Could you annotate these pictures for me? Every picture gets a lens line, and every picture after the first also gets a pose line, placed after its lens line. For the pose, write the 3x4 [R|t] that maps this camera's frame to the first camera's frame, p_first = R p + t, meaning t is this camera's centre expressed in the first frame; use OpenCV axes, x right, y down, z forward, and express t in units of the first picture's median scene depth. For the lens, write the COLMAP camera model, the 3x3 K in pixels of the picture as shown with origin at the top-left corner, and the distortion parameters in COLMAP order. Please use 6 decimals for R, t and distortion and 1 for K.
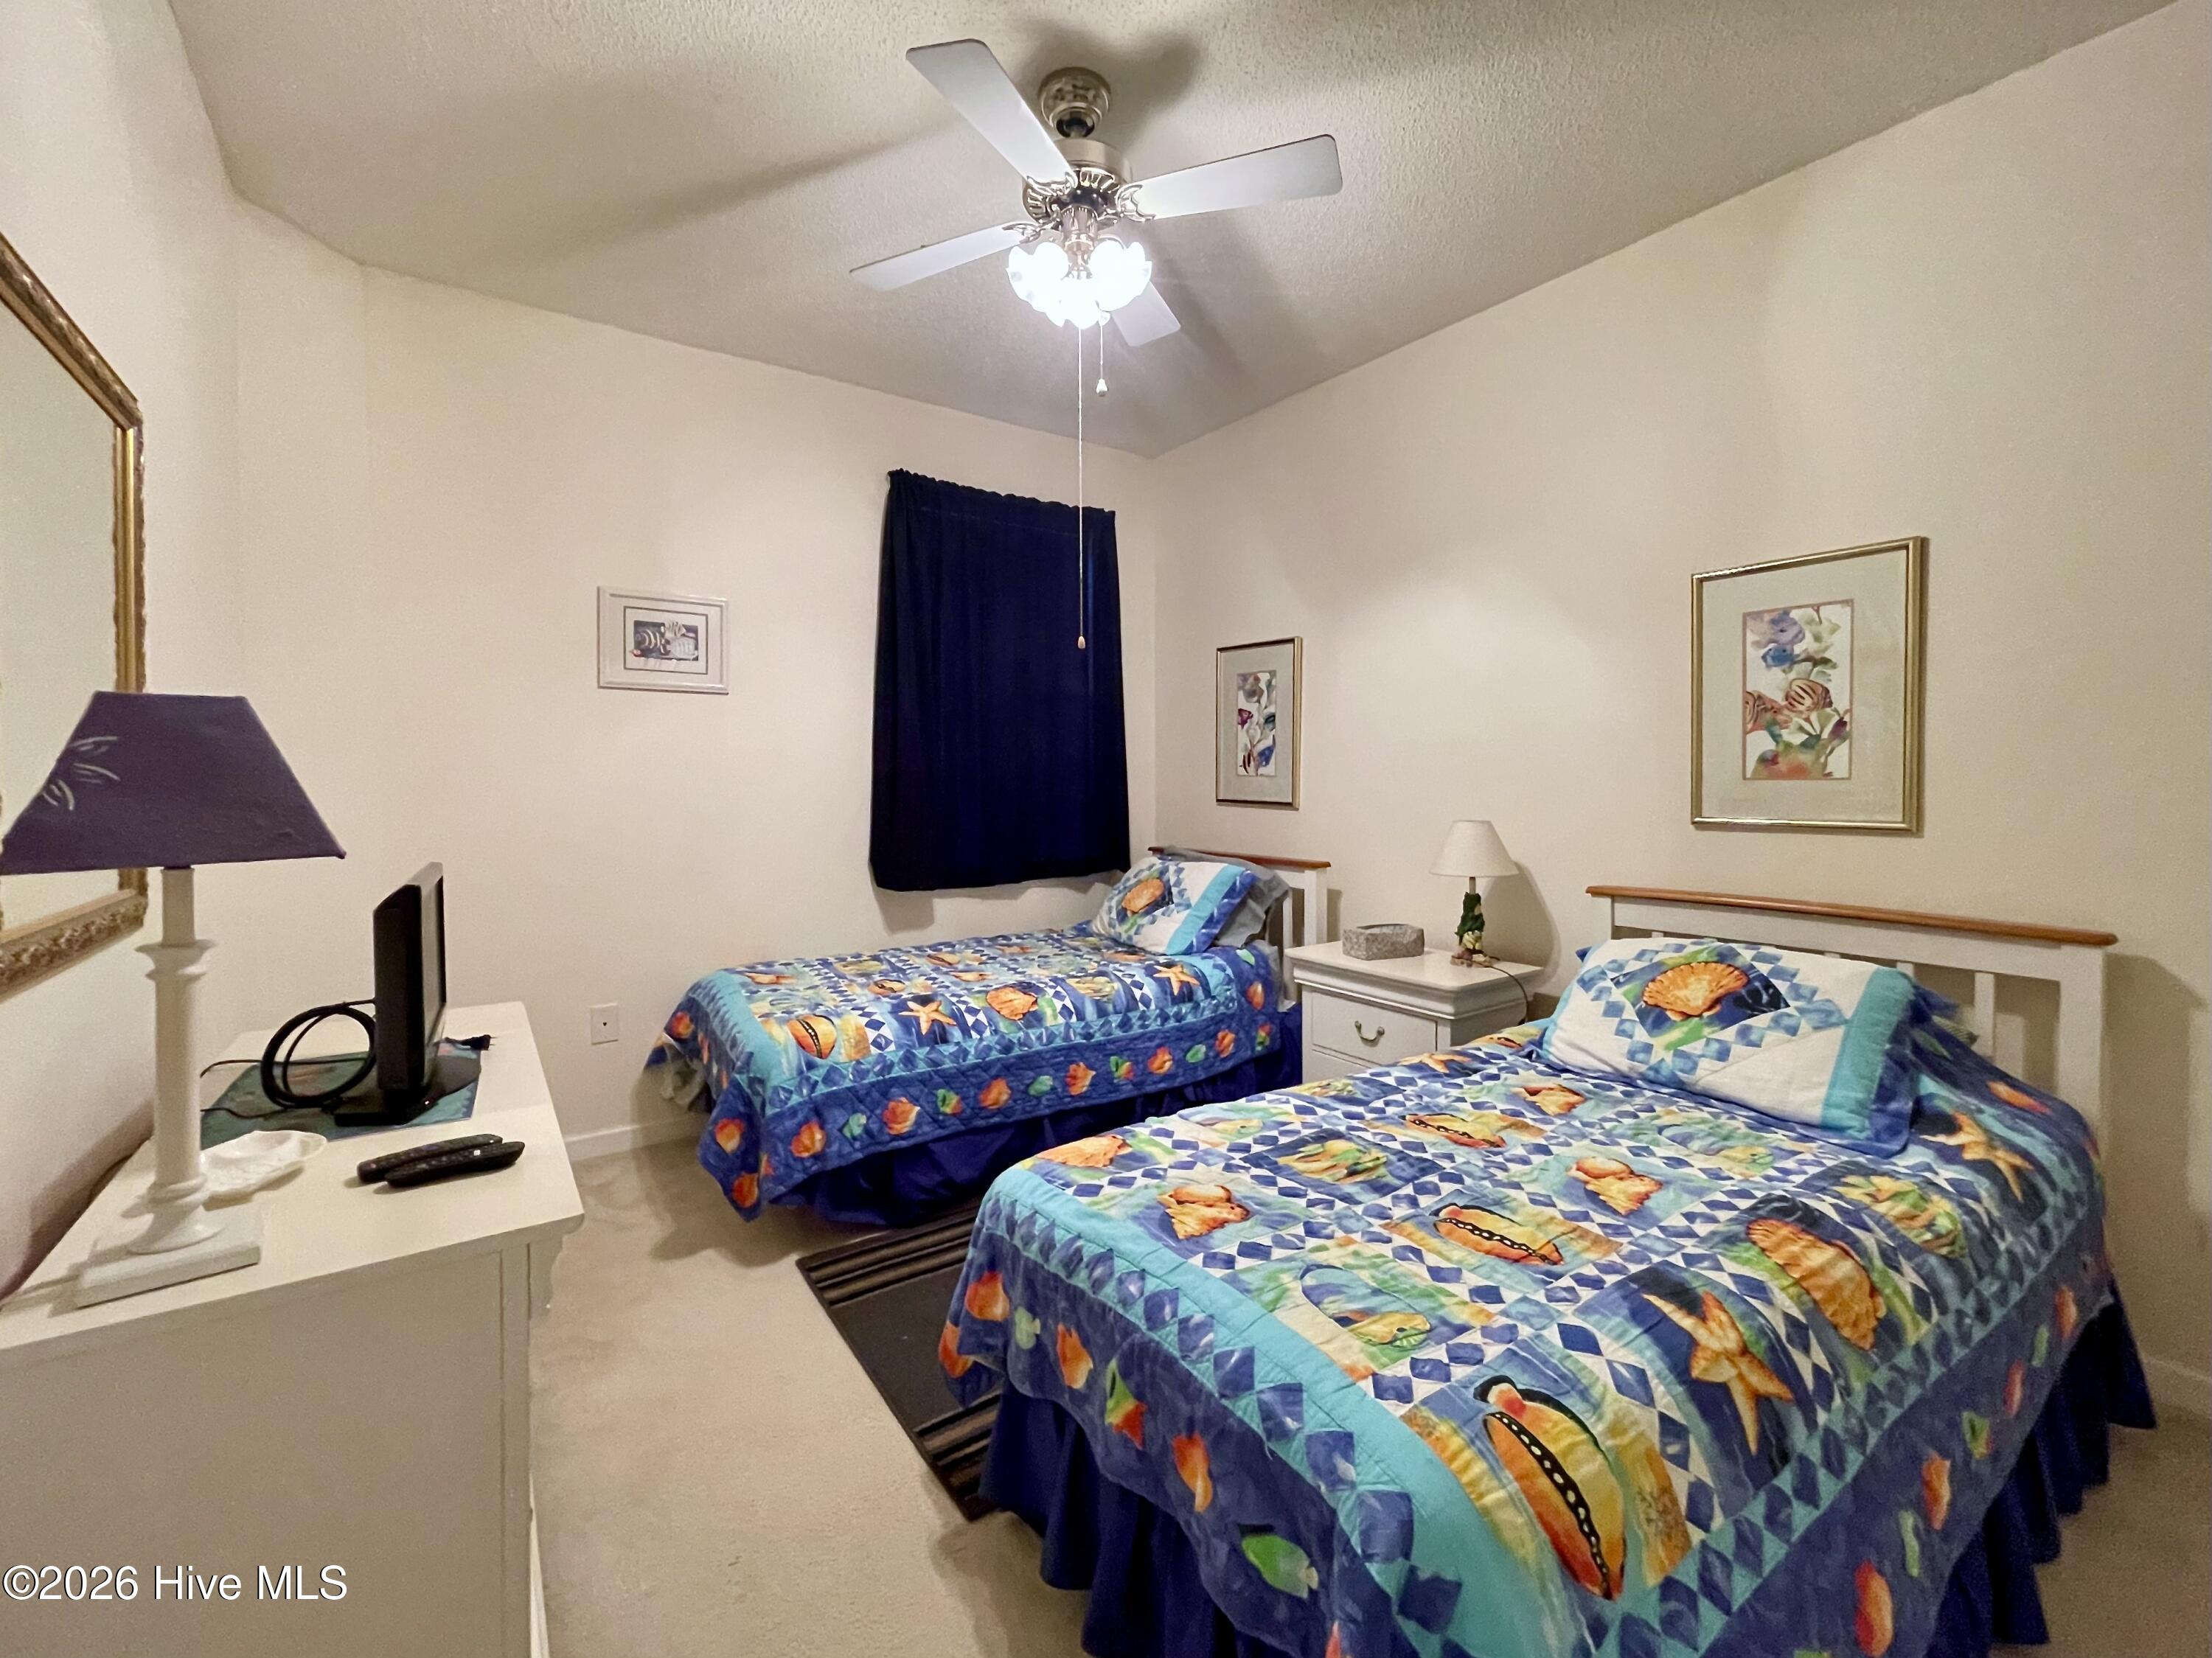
lens RADIAL K [[920.4, 0, 1097.8], [0, 920.4, 787.5], [0, 0, 1]] dist [-0.001720, 0.005298]
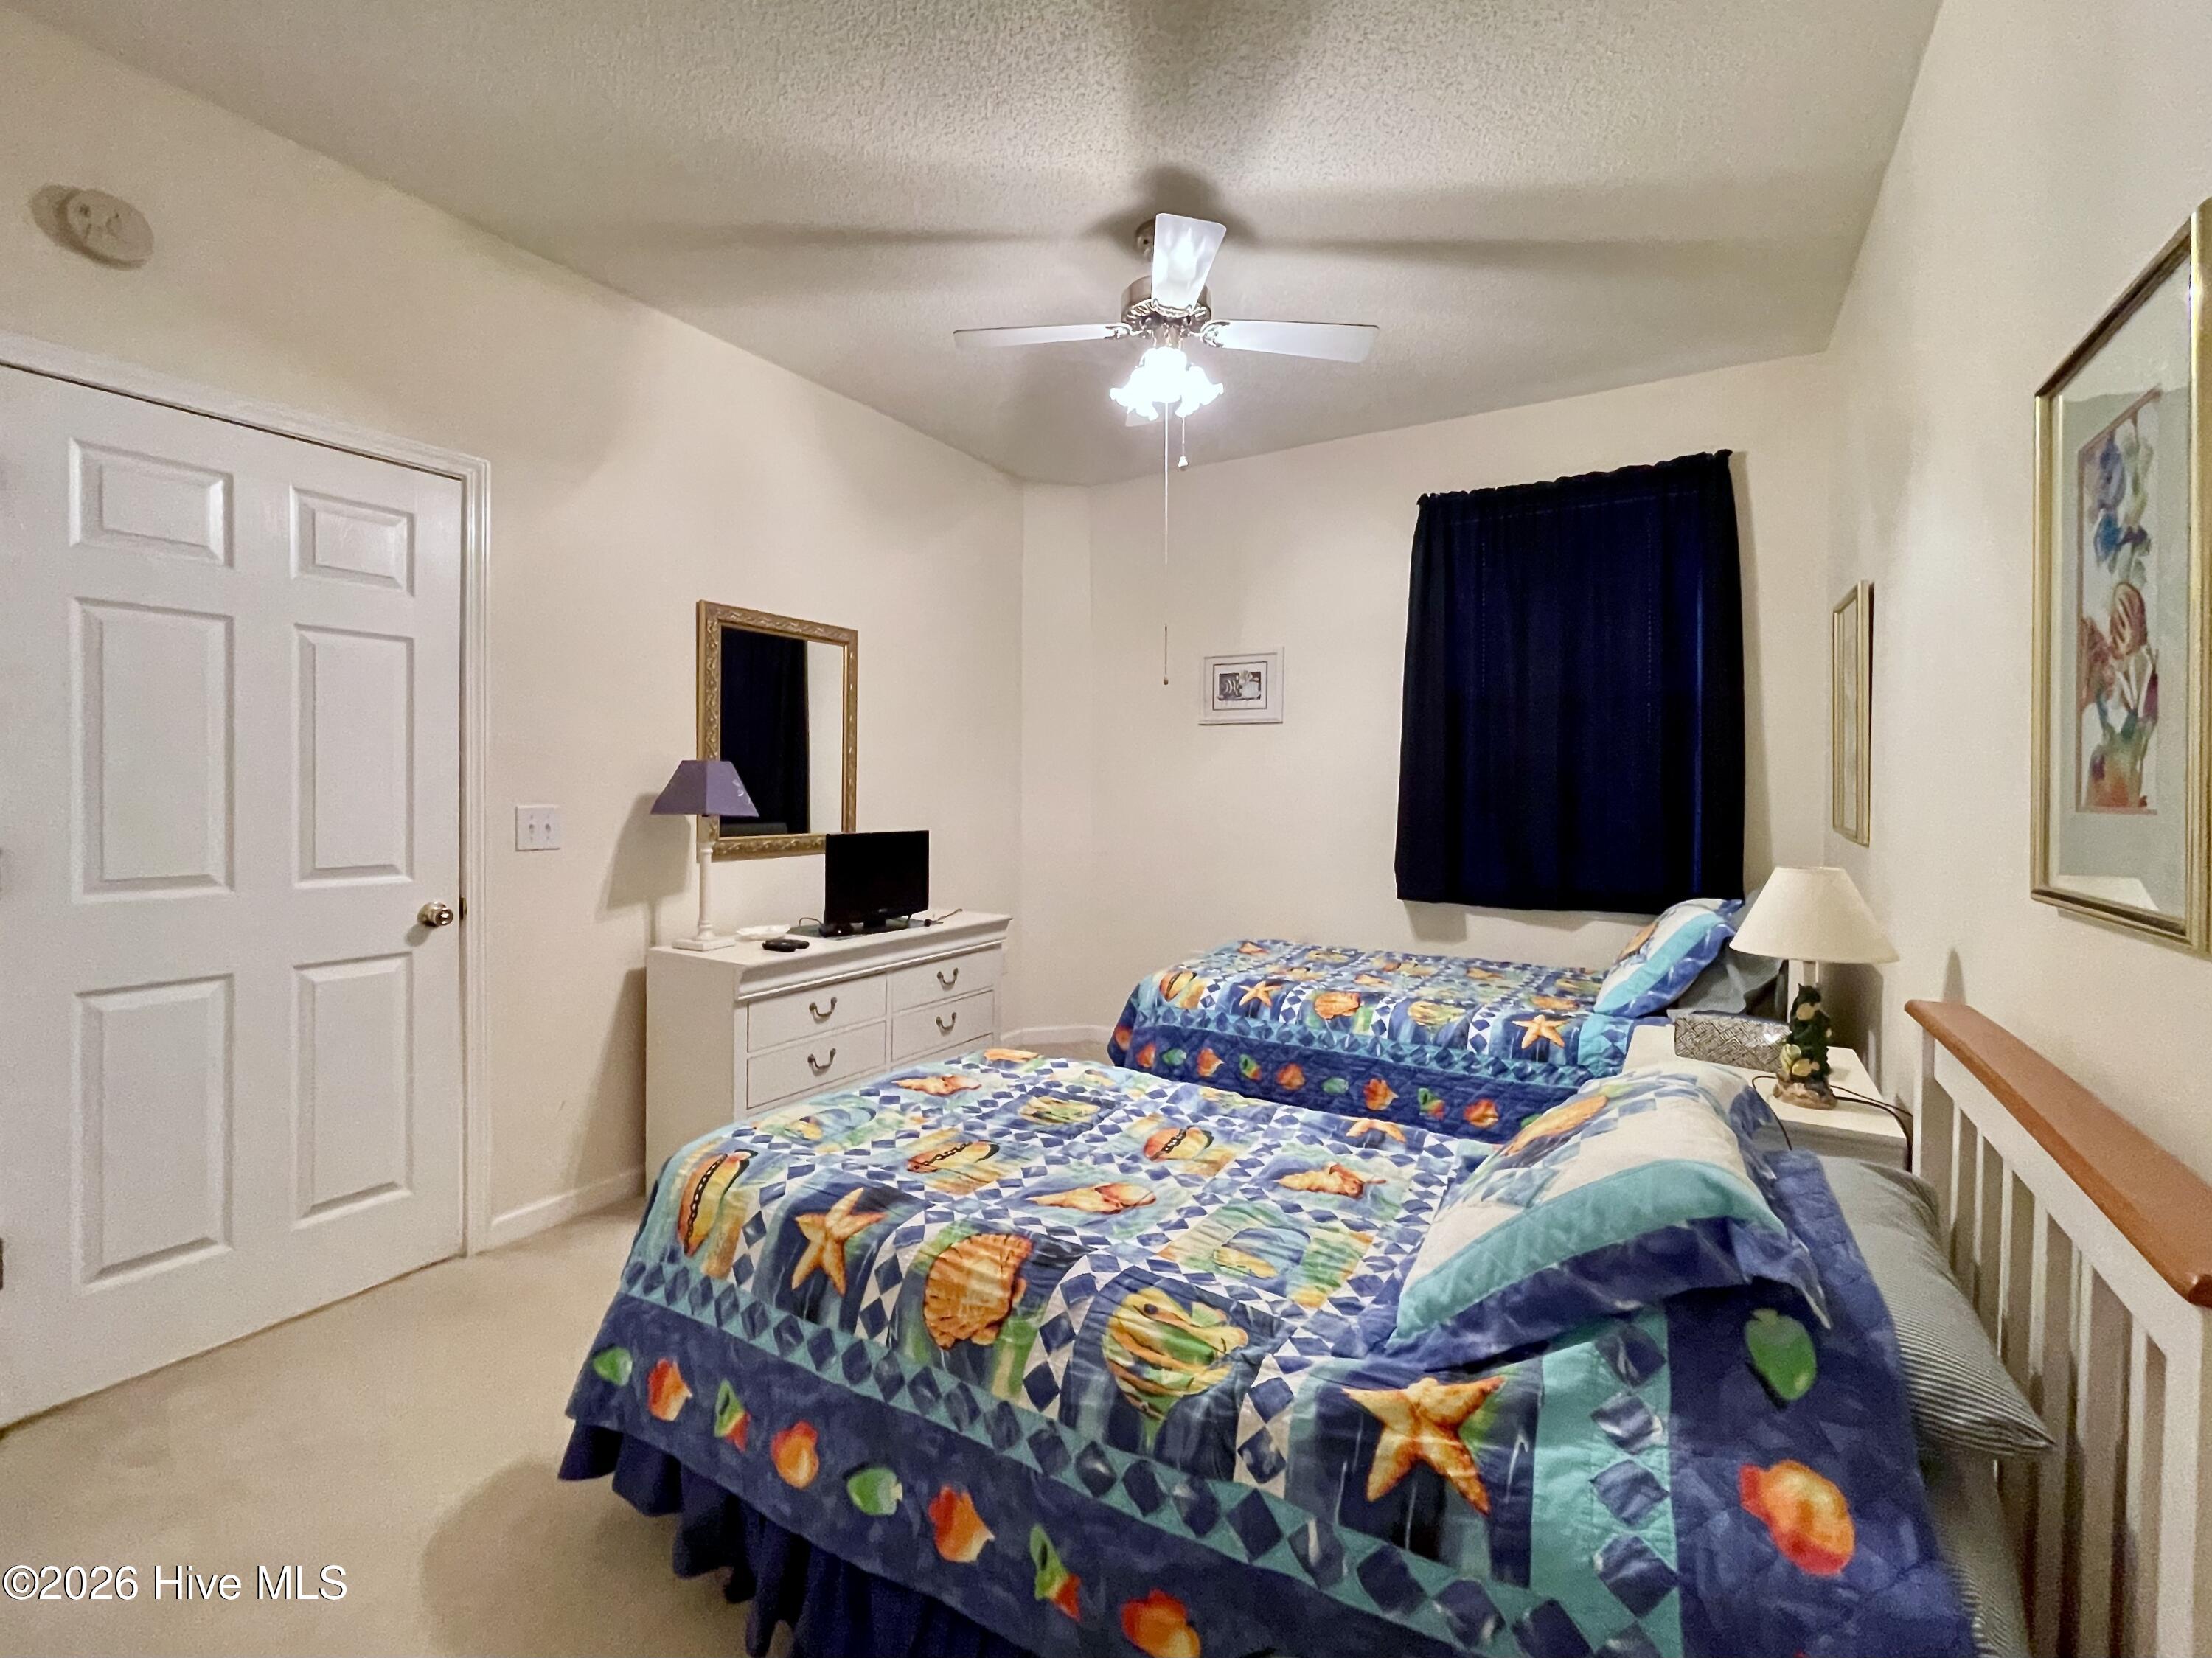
lens RADIAL K [[952.4, 0, 1113.7], [0, 952.4, 801.1], [0, 0, 1]] dist [-0.000163, -0.000027]
pose [[0.413078, 0.019743, -0.910482, 1.105480], [-0.021534, 0.999697, 0.011908, -0.010614], [0.910441, 0.014687, 0.413378, 0.429625]]
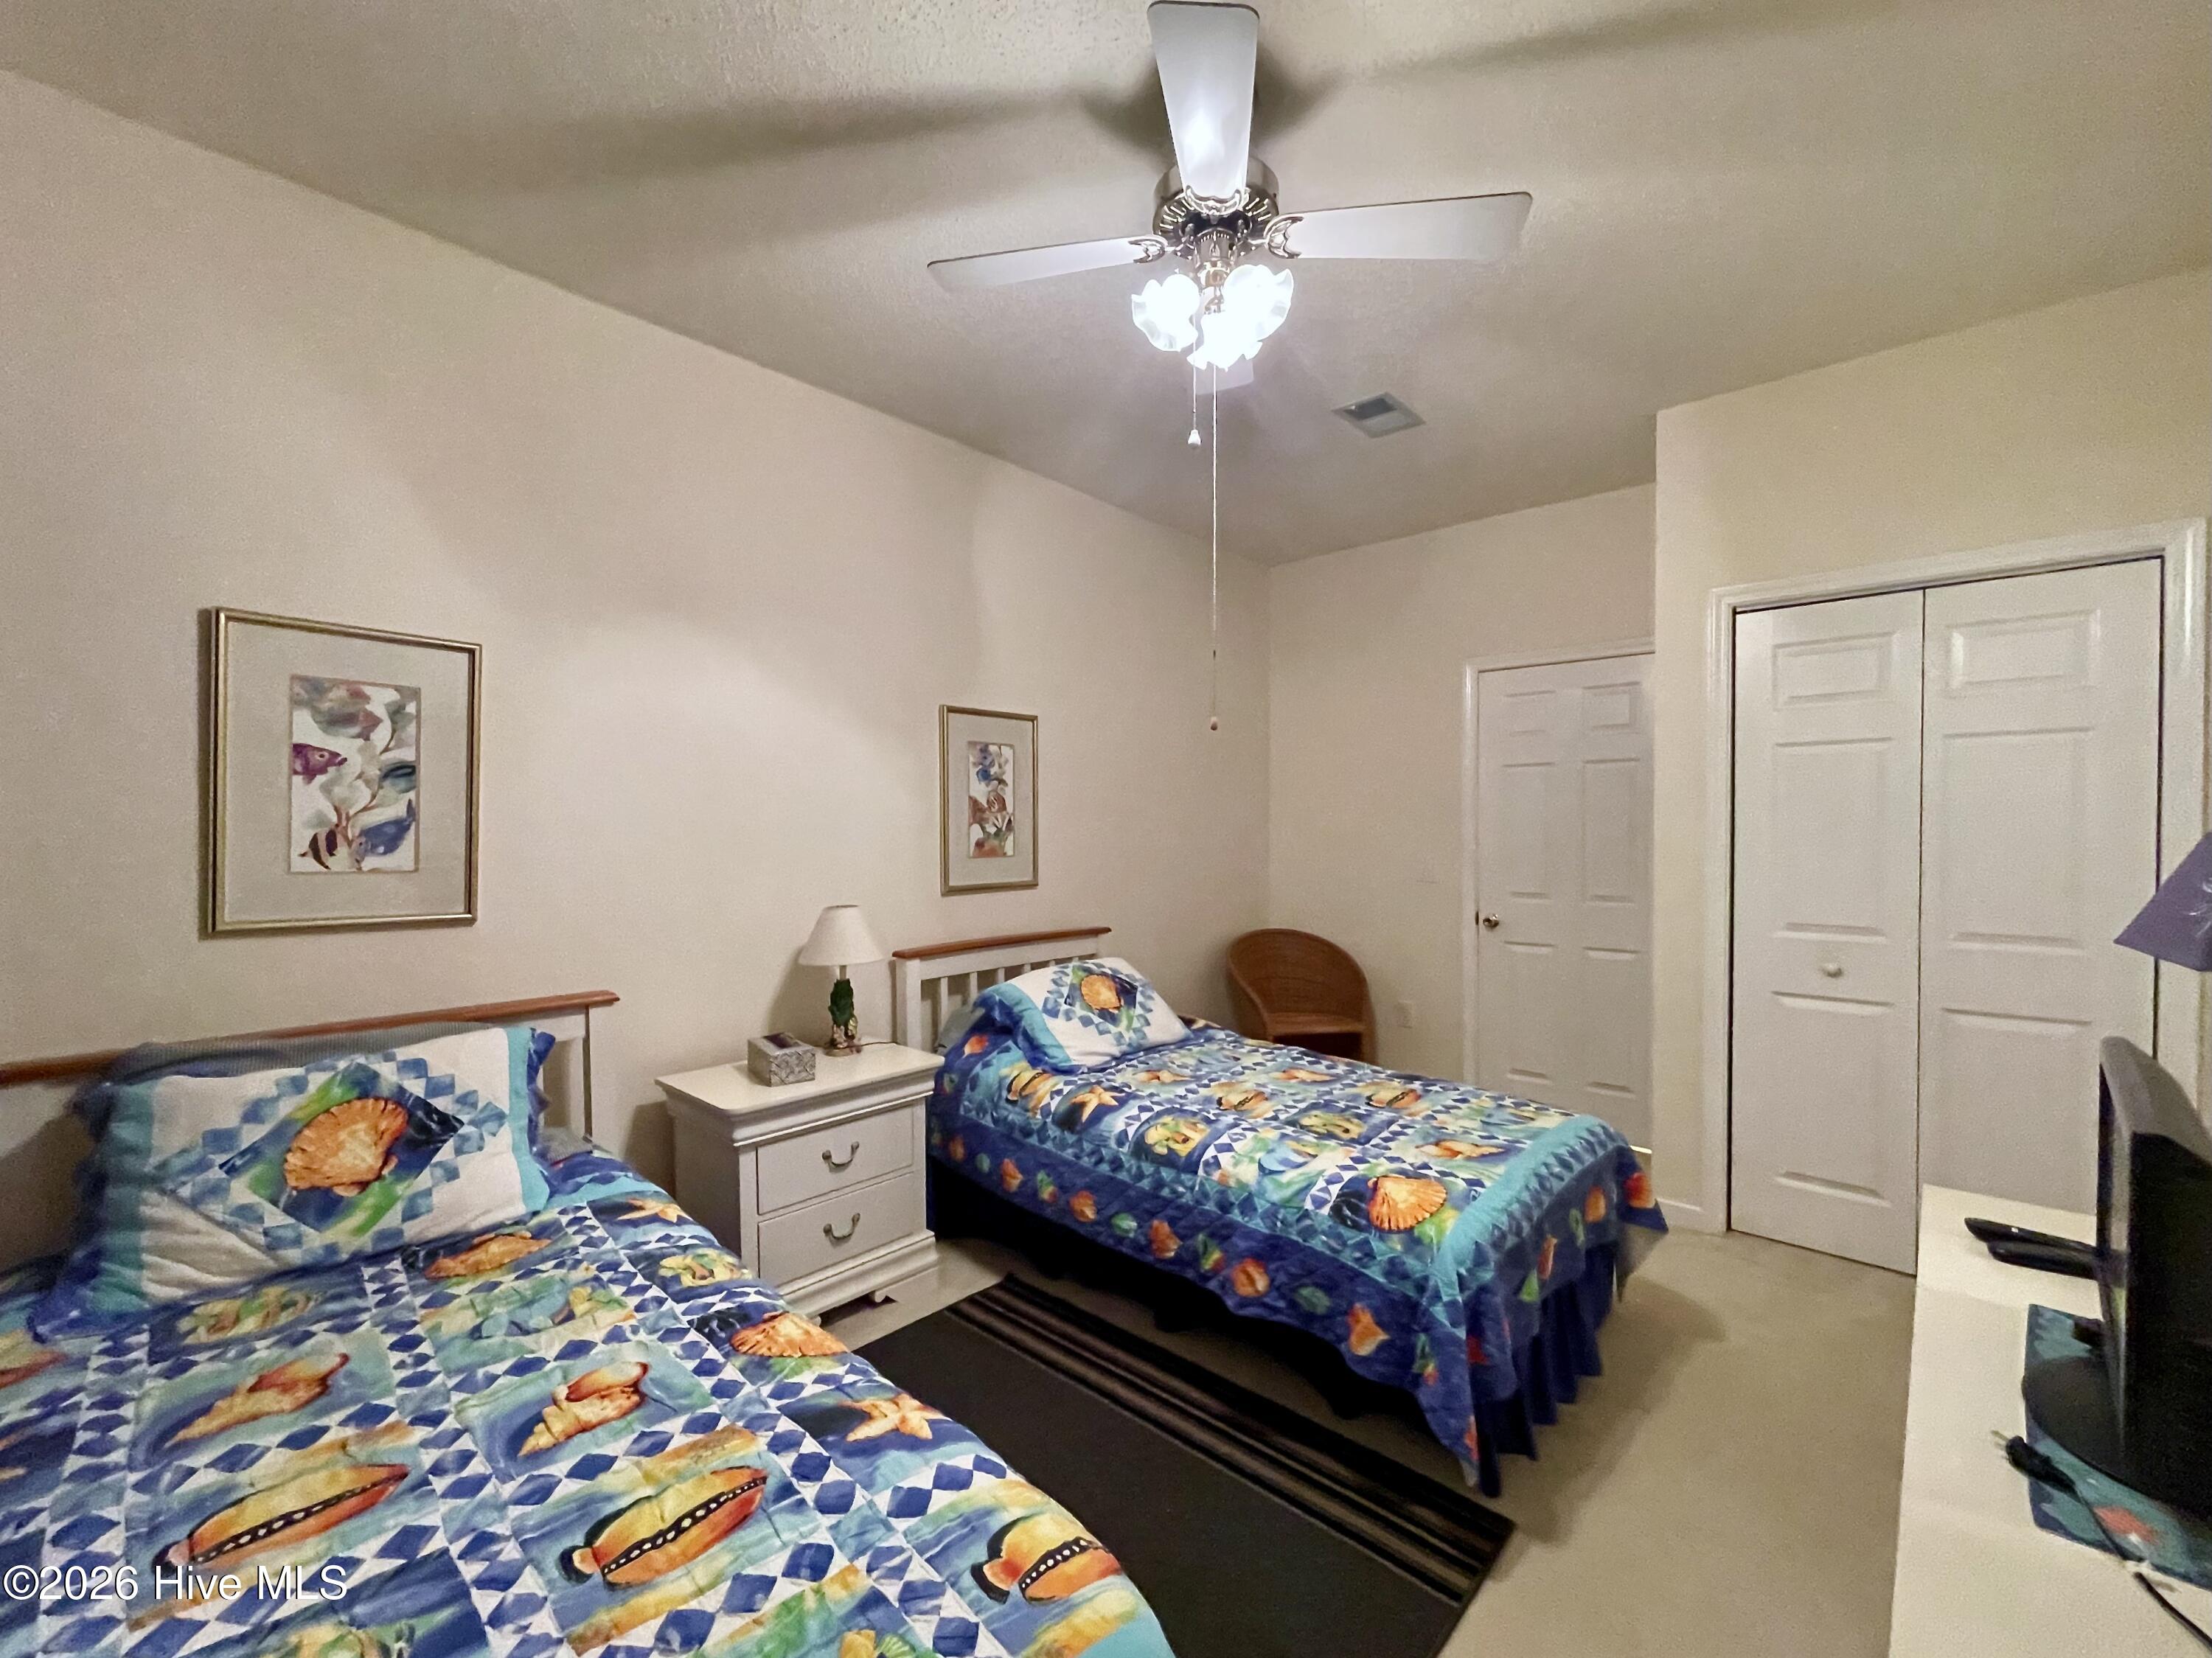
lens RADIAL K [[918.2, 0, 1102.1], [0, 918.2, 834.0], [0, 0, 1]] dist [-0.000713, -0.000155]
pose [[-0.216412, -0.000935, 0.976302, -0.863425], [0.017667, 0.999832, 0.004874, -0.058247], [-0.976142, 0.018303, -0.216359, 1.314033]]
